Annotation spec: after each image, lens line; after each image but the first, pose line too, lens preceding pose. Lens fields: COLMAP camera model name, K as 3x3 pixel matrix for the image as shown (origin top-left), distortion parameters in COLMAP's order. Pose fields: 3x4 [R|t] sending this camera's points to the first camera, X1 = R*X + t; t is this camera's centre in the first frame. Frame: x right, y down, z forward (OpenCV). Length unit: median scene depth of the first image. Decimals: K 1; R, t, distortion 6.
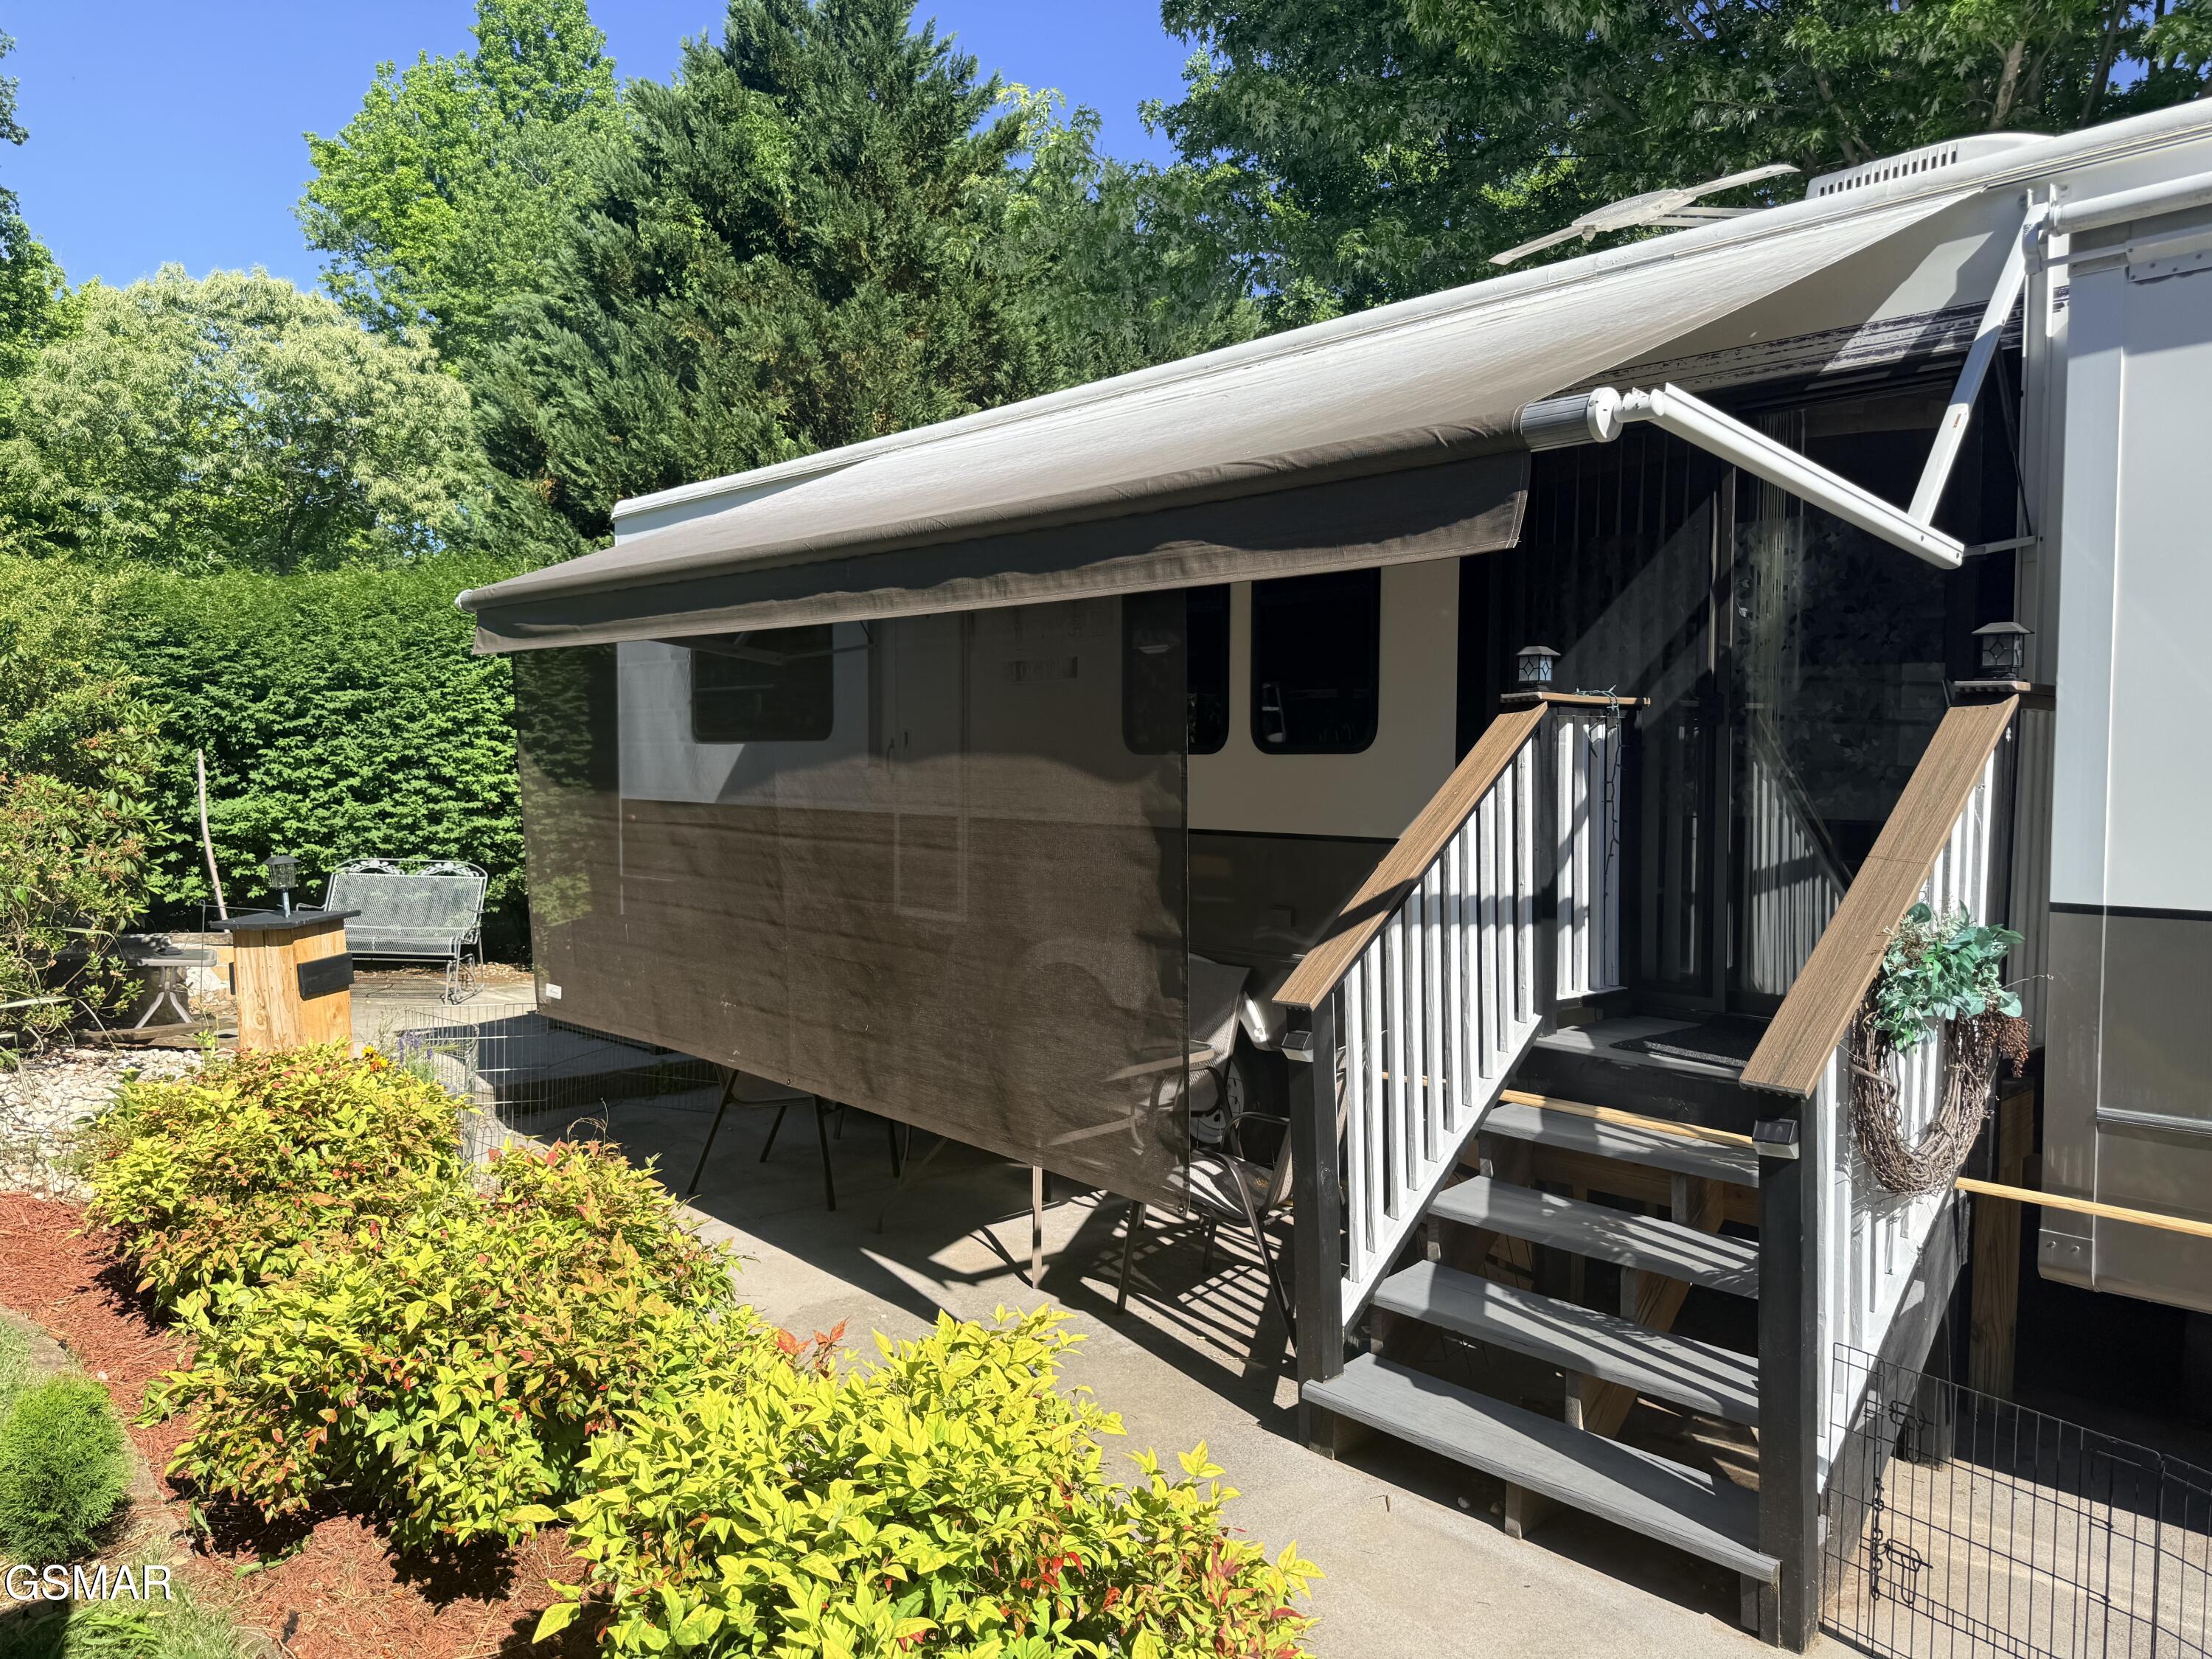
lens RADIAL K [[1535.5, 0, 1106.0], [0, 1535.5, 829.5], [0, 0, 1]] dist [-0.008669, -0.005049]
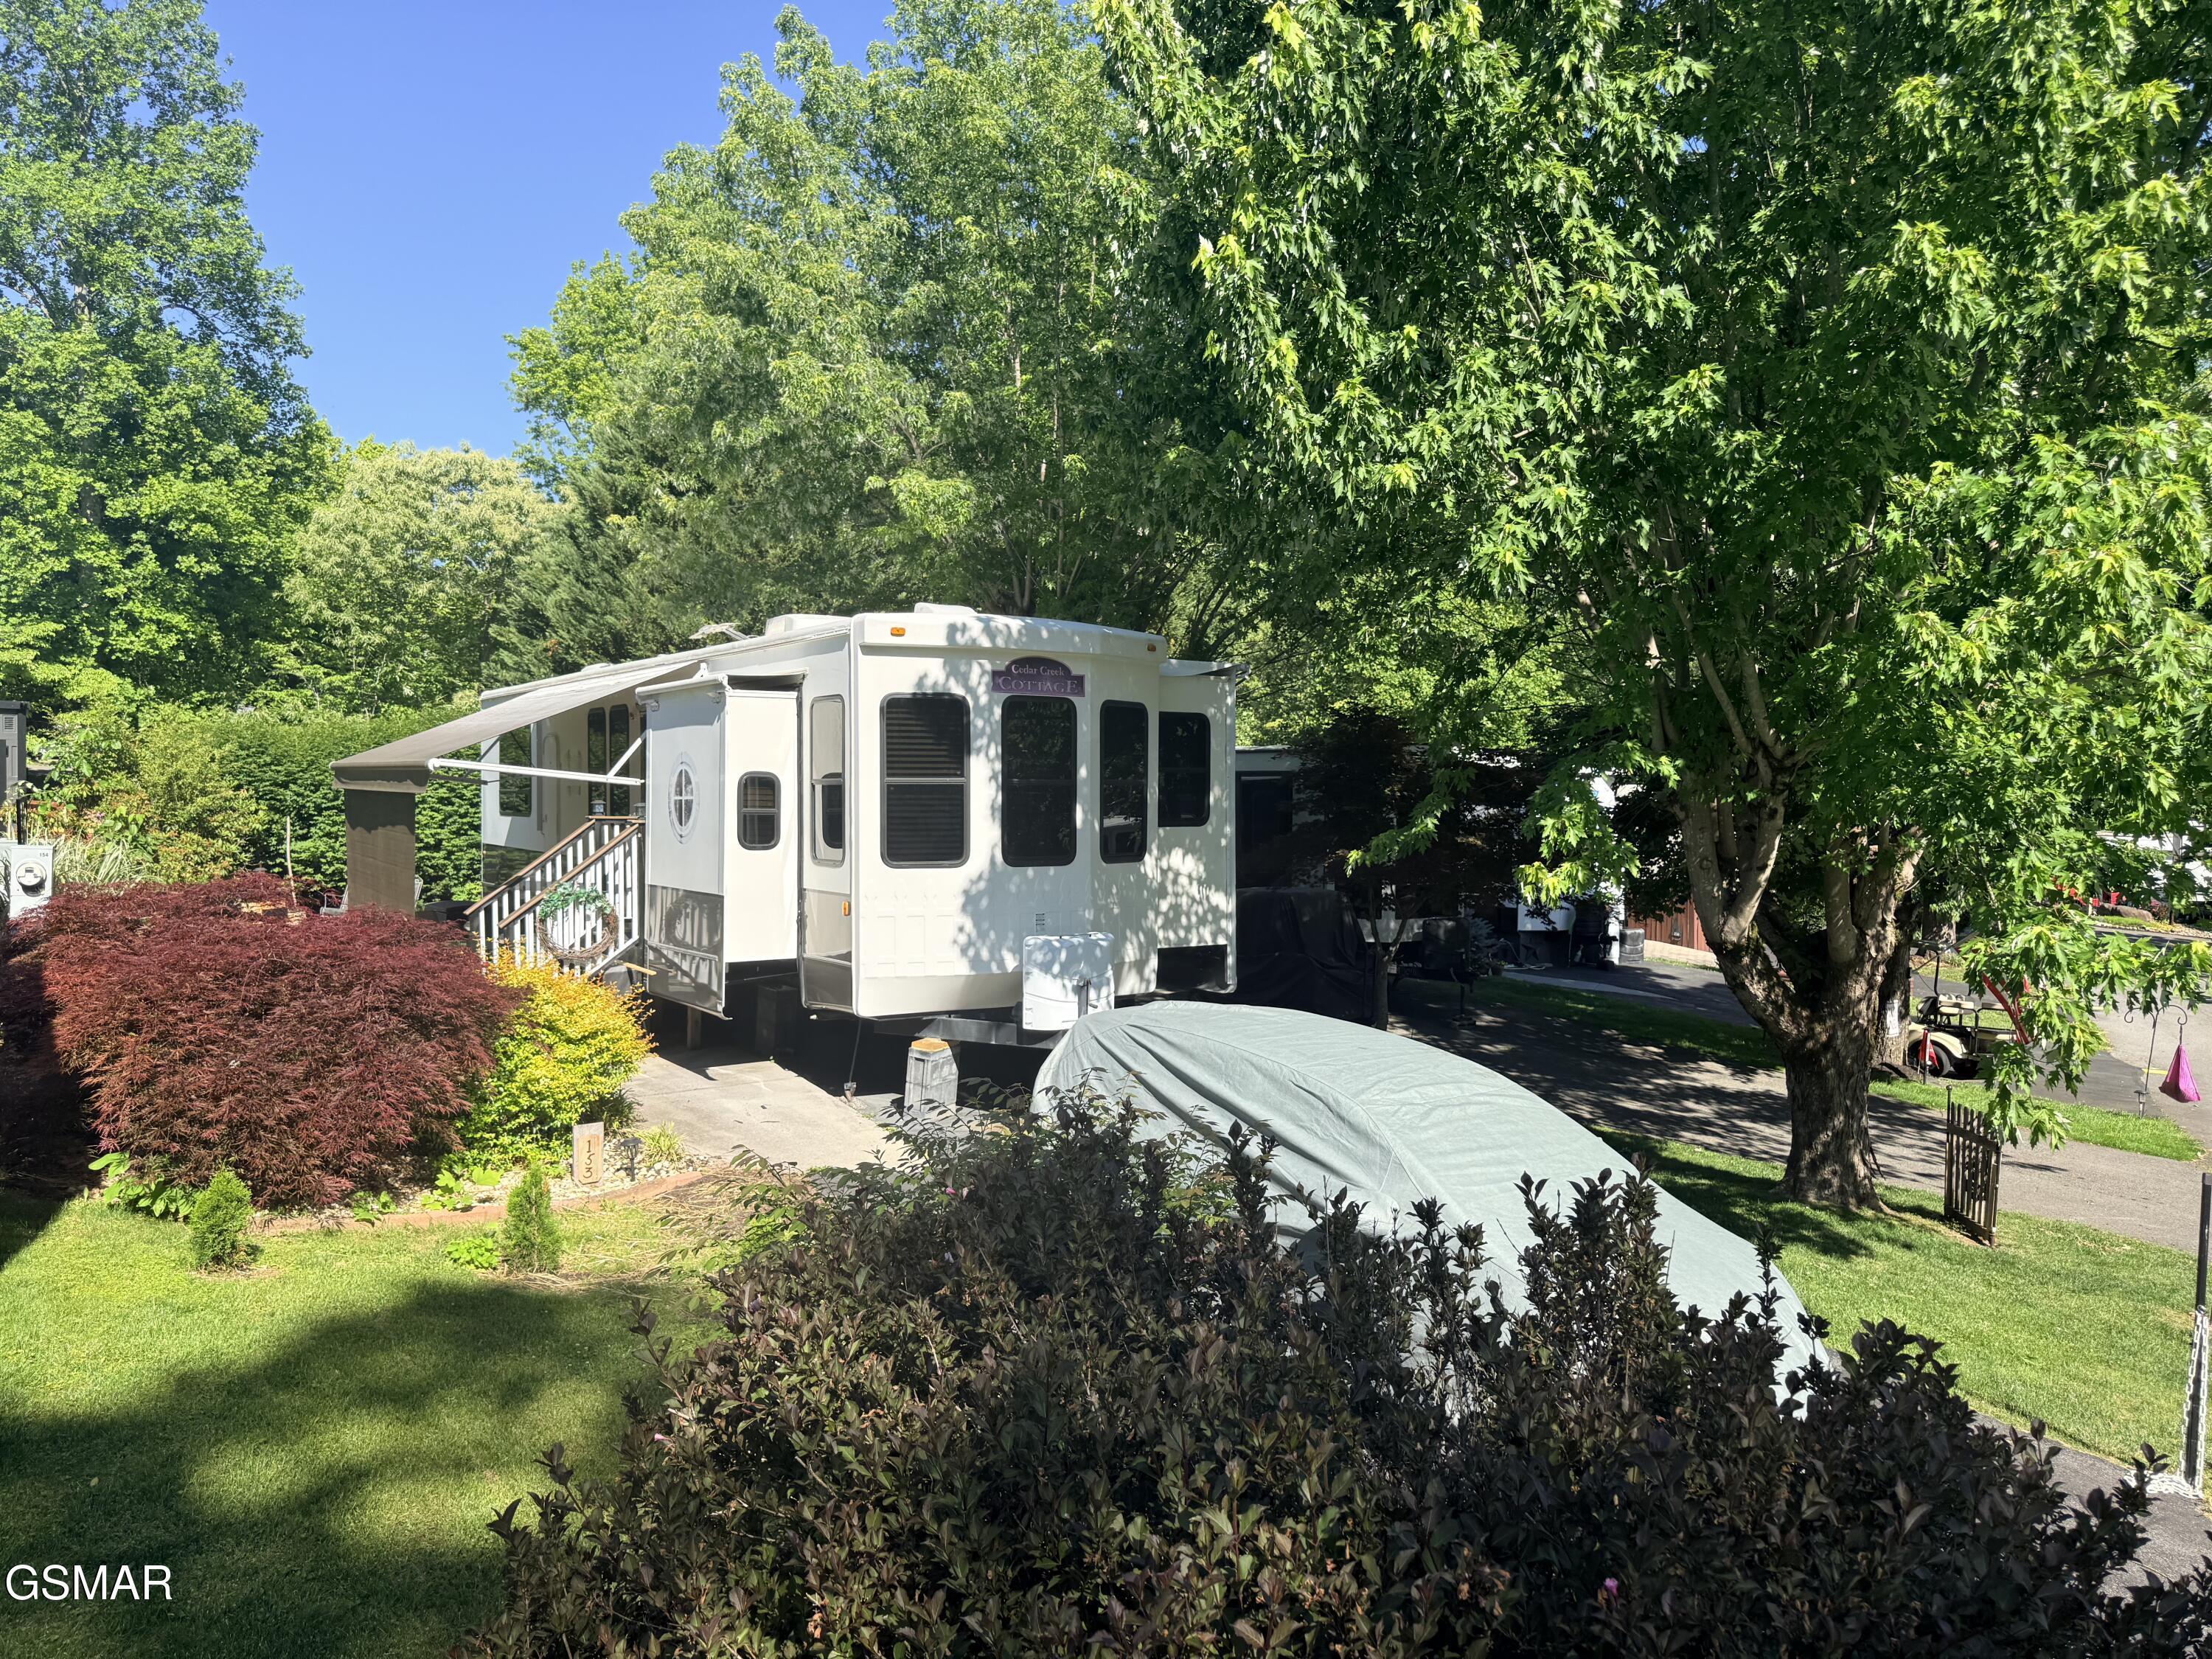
lens RADIAL K [[1478.6, 0, 1106.0], [0, 1478.6, 829.5], [0, 0, 1]] dist [0.005256, -0.056196]
pose [[0.989140, 0.004233, -0.146919, 0.721838], [-0.007431, 0.999747, -0.021230, -0.002232], [0.146792, 0.022091, 0.988921, -0.723940]]
